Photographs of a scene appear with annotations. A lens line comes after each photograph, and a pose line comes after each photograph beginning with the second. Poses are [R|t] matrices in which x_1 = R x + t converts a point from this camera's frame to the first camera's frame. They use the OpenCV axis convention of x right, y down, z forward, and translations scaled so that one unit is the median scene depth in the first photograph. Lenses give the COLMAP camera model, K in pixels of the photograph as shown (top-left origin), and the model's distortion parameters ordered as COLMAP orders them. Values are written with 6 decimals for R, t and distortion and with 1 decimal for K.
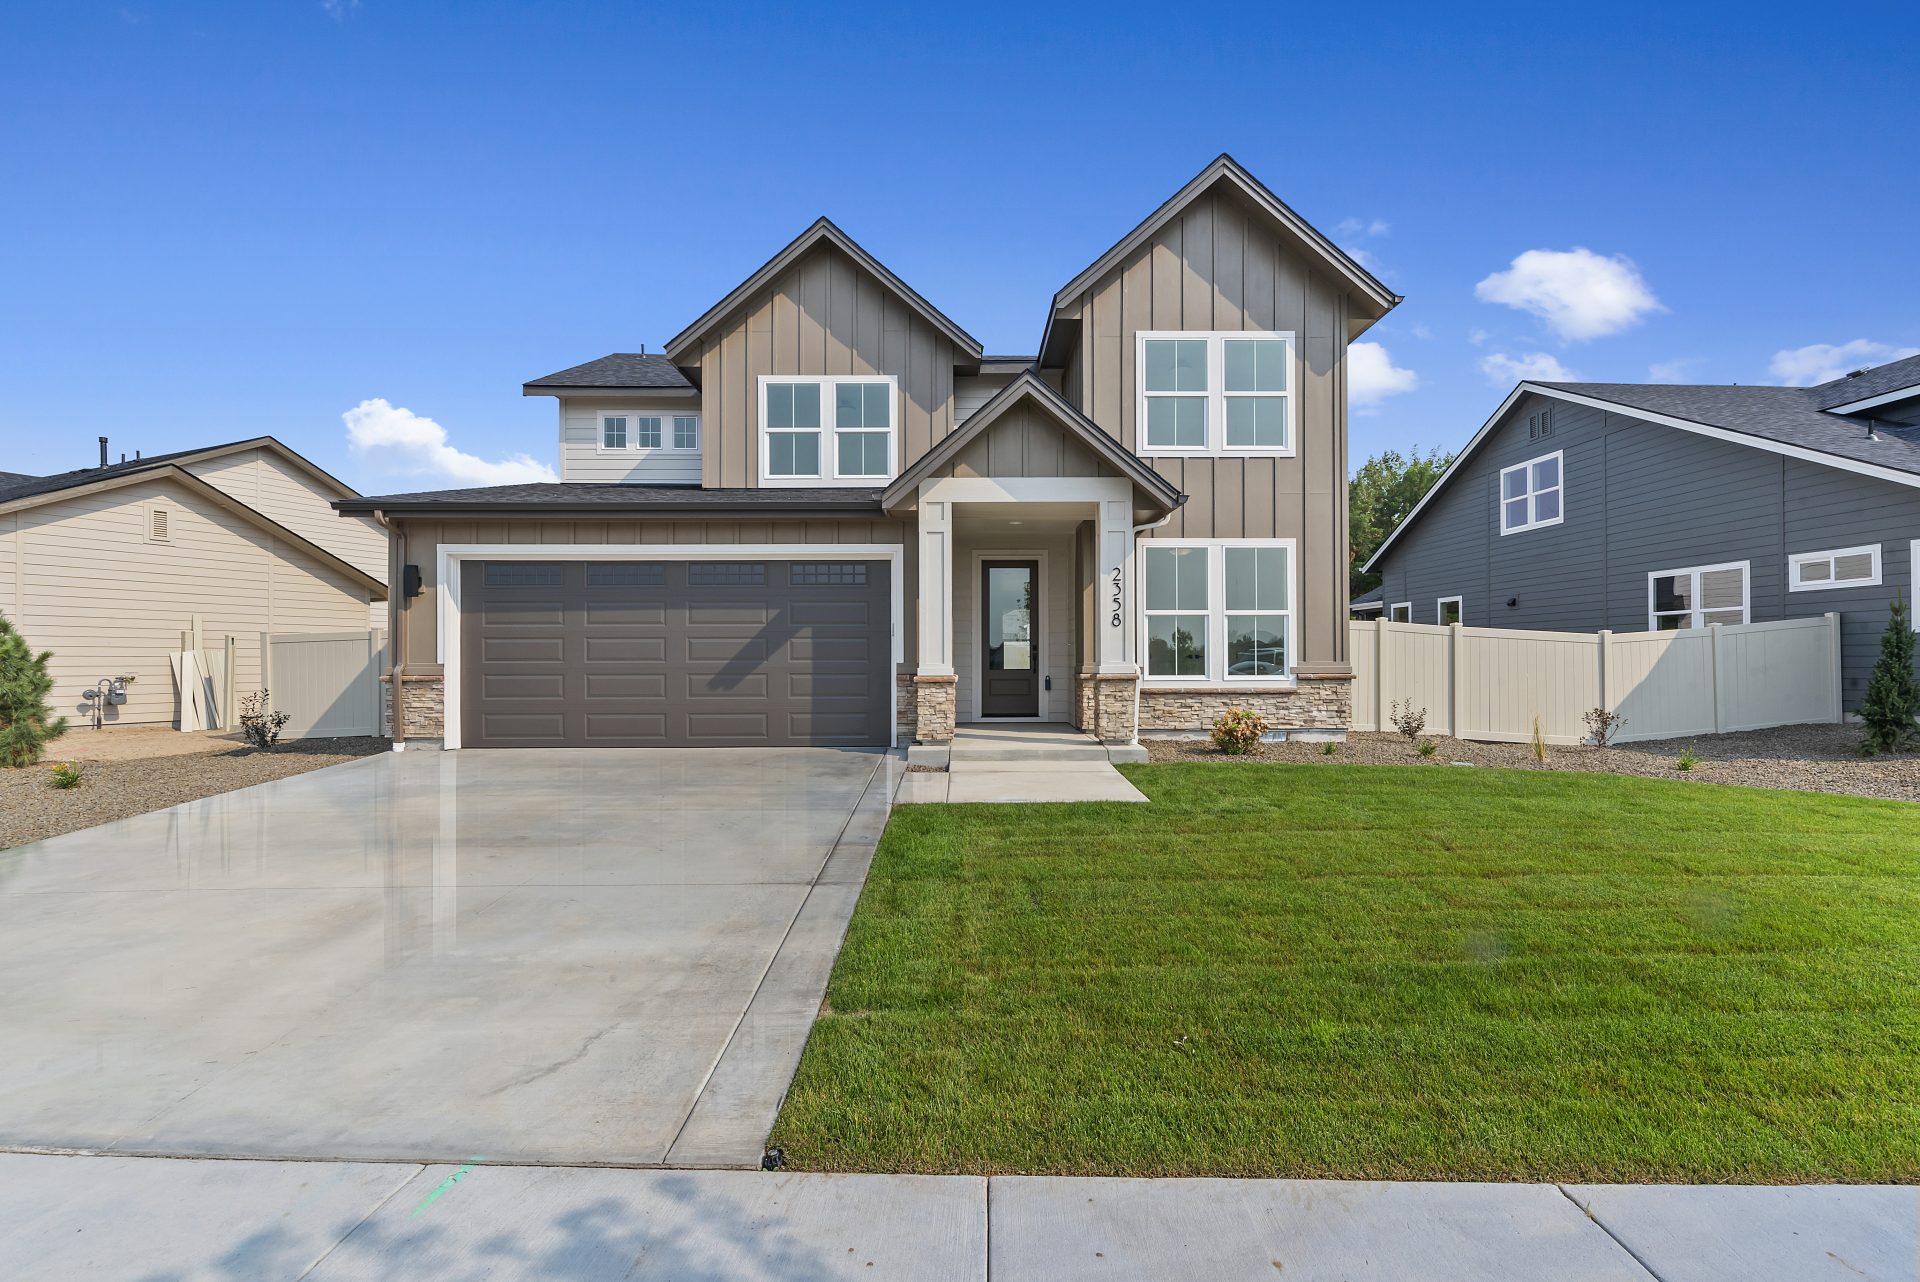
lens RADIAL K [[838.9, 0, 956.5], [0, 838.9, 649.2], [0, 0, 1]] dist [-0.003545, -0.000561]
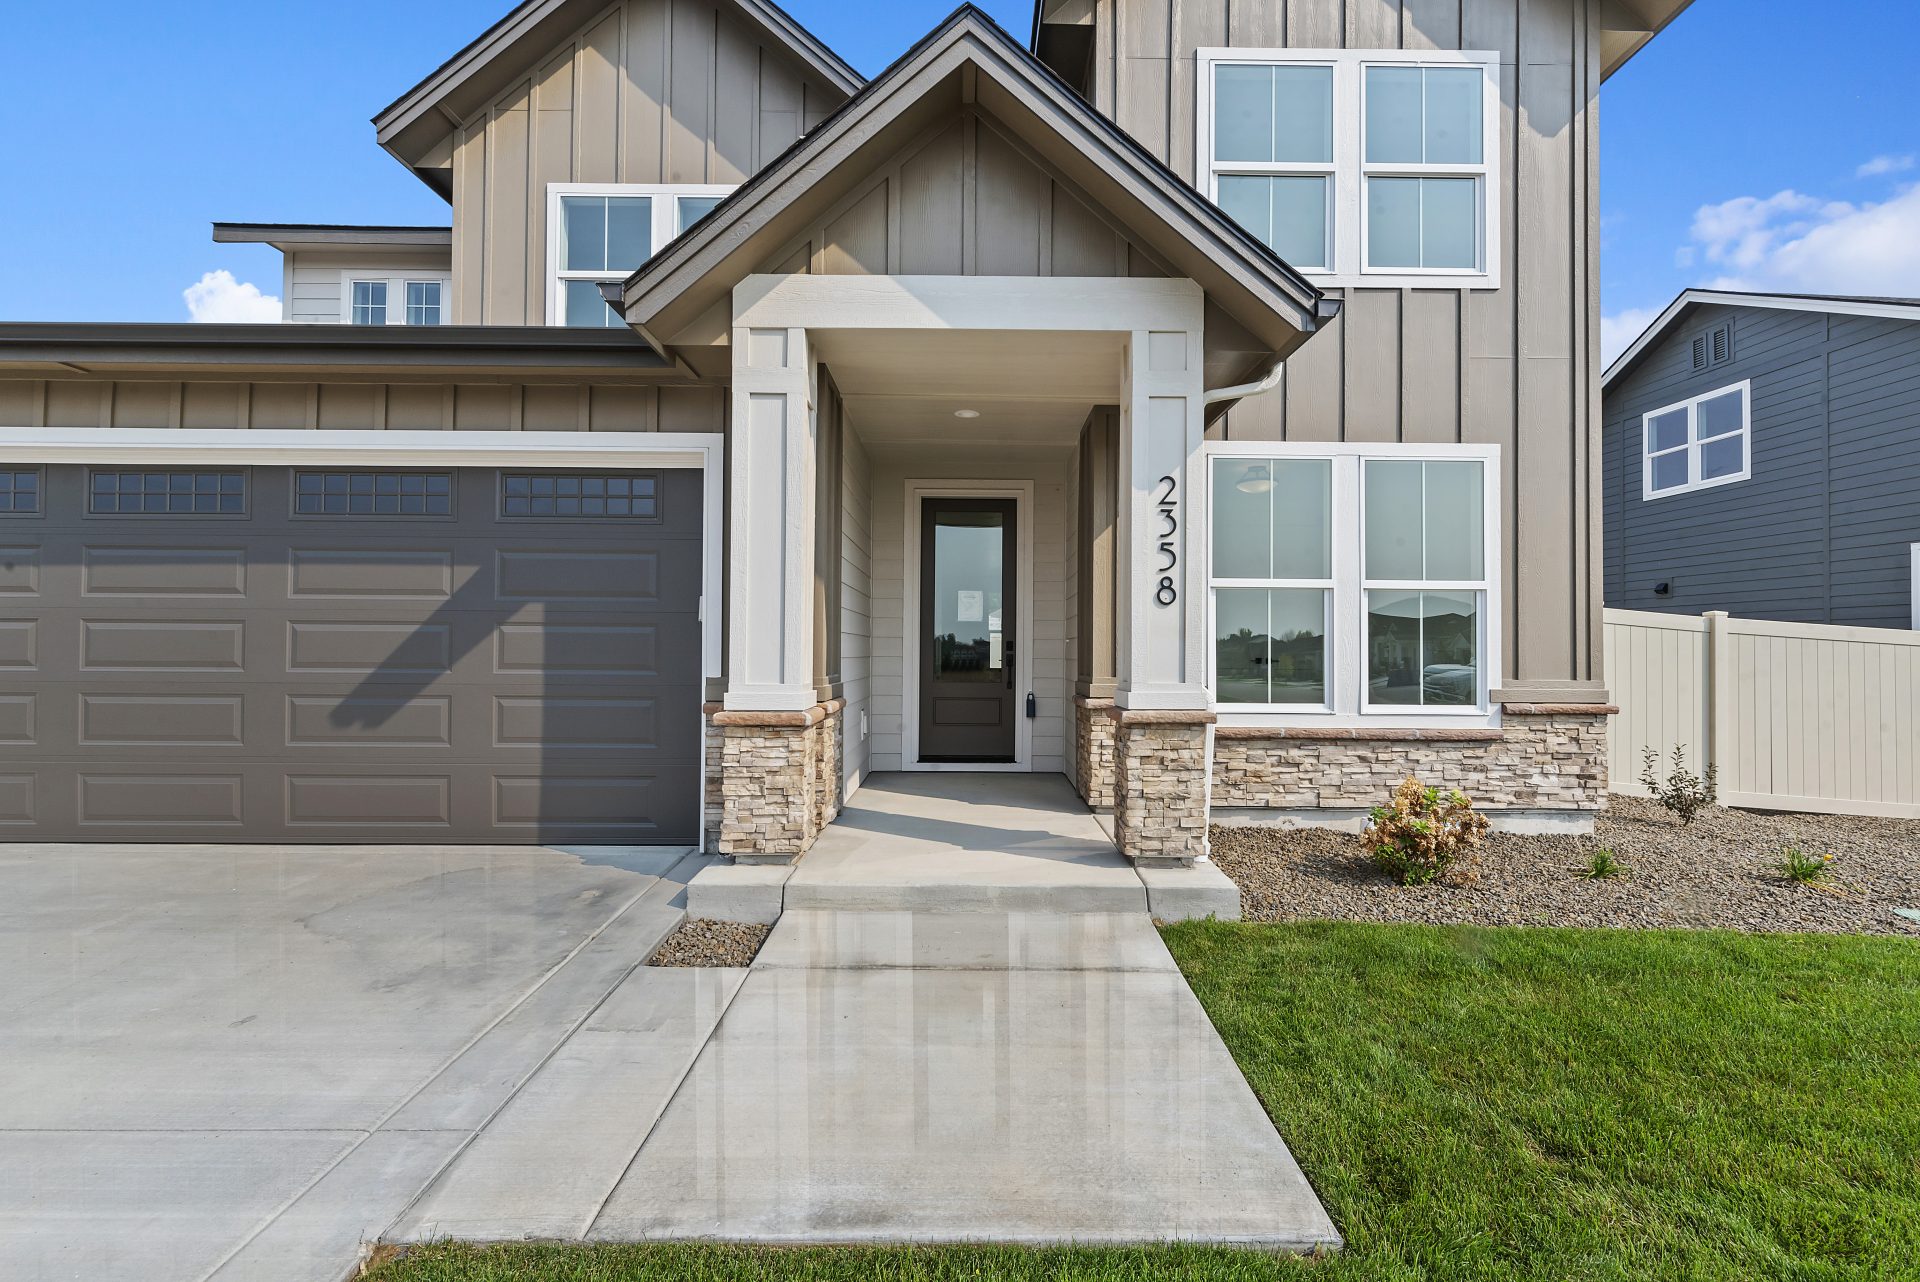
lens RADIAL K [[838.9, 0, 960.2], [0, 838.9, 628.3], [0, 0, 1]] dist [-0.003545, -0.000561]
pose [[0.999942, 0.010068, -0.003864, 0.071206], [-0.010123, 0.999846, -0.014333, -0.006246], [0.003720, 0.014371, 0.999890, 0.478942]]
